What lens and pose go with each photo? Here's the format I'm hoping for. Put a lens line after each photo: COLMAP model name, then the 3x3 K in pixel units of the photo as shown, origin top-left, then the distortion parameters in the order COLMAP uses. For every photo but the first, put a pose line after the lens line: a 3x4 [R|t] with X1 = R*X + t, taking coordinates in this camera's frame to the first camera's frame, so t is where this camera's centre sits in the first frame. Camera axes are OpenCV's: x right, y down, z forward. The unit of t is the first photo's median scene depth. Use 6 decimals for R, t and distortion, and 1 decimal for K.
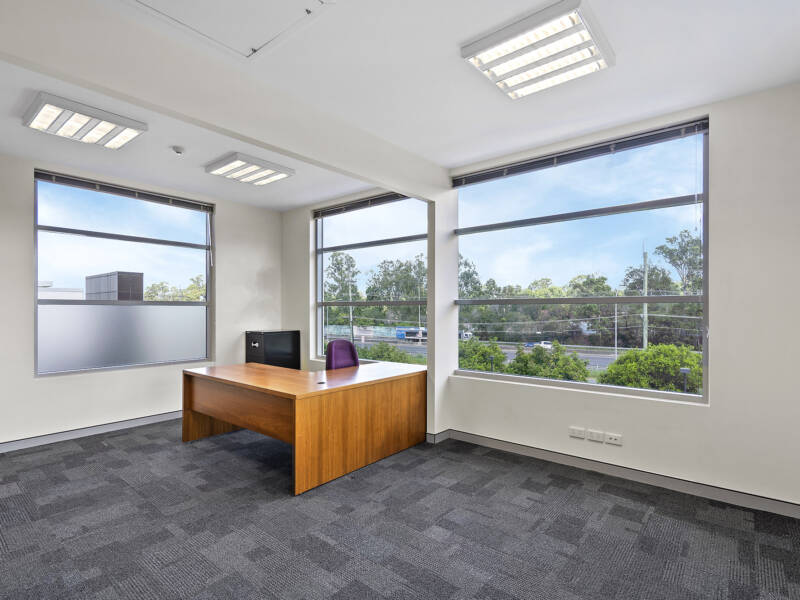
lens RADIAL K [[417.3, 0, 400.3], [0, 417.3, 315.3], [0, 0, 1]] dist [-0.001759, 0.000247]
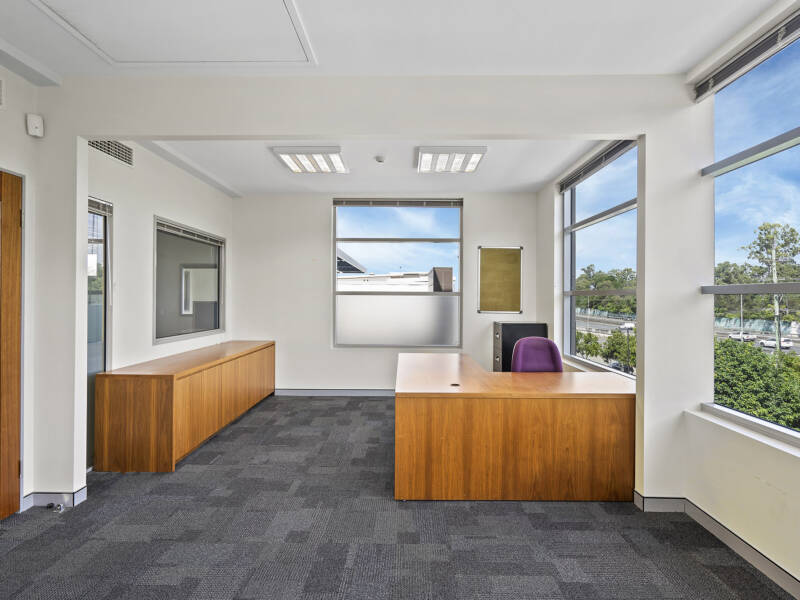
lens RADIAL K [[408.8, 0, 400.0], [0, 408.8, 300.0], [0, 0, 1]] dist [-0.001196, 0.000590]
pose [[0.622380, 0.006965, -0.782684, 0.380640], [-0.015016, 0.999883, -0.003043, -0.009670], [0.782571, 0.013647, 0.622412, 0.352802]]
